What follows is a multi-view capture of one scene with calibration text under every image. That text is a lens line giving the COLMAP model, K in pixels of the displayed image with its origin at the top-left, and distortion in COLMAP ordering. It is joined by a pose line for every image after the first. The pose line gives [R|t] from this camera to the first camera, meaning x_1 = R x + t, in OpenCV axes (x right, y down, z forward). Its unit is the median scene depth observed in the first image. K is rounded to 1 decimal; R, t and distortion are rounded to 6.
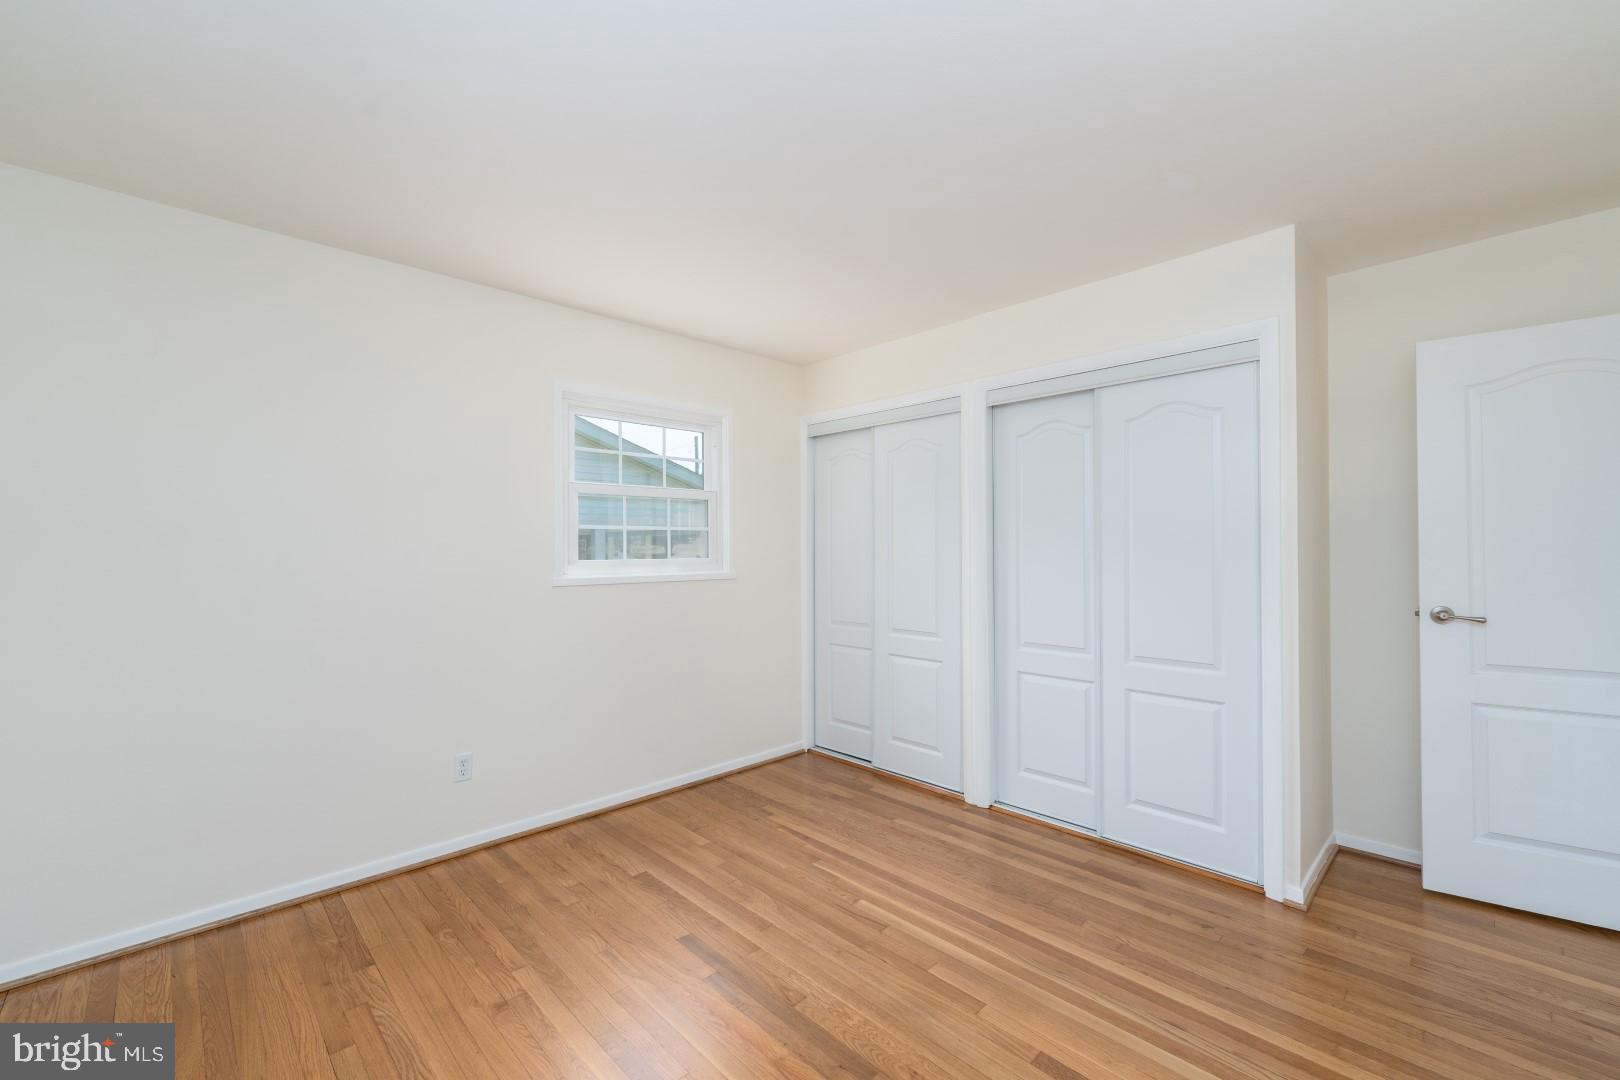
lens RADIAL K [[657.4, 0, 809.6], [0, 657.4, 537.6], [0, 0, 1]] dist [0.004566, -0.001441]
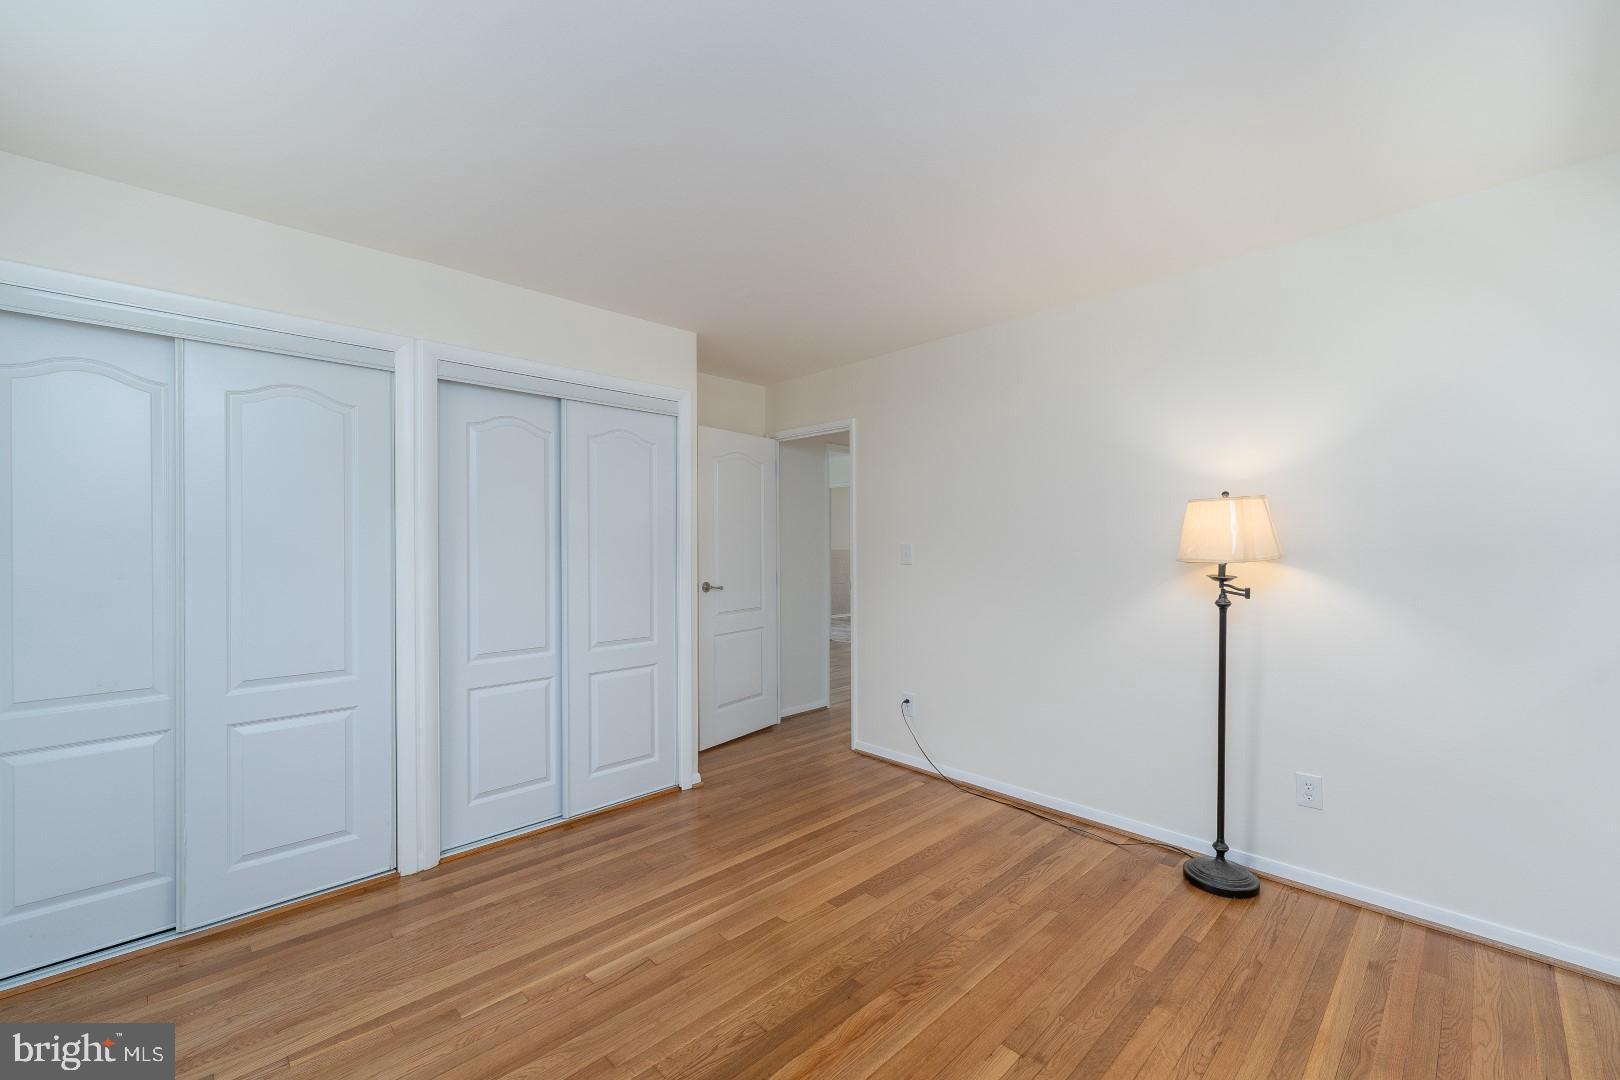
lens RADIAL K [[657.4, 0, 809.2], [0, 657.4, 537.6], [0, 0, 1]] dist [0.004566, -0.001441]
pose [[0.009291, 0.011013, 0.999896, -0.717544], [-0.016169, 0.999810, -0.010862, 0.002290], [-0.999826, -0.016066, 0.009468, 0.682521]]
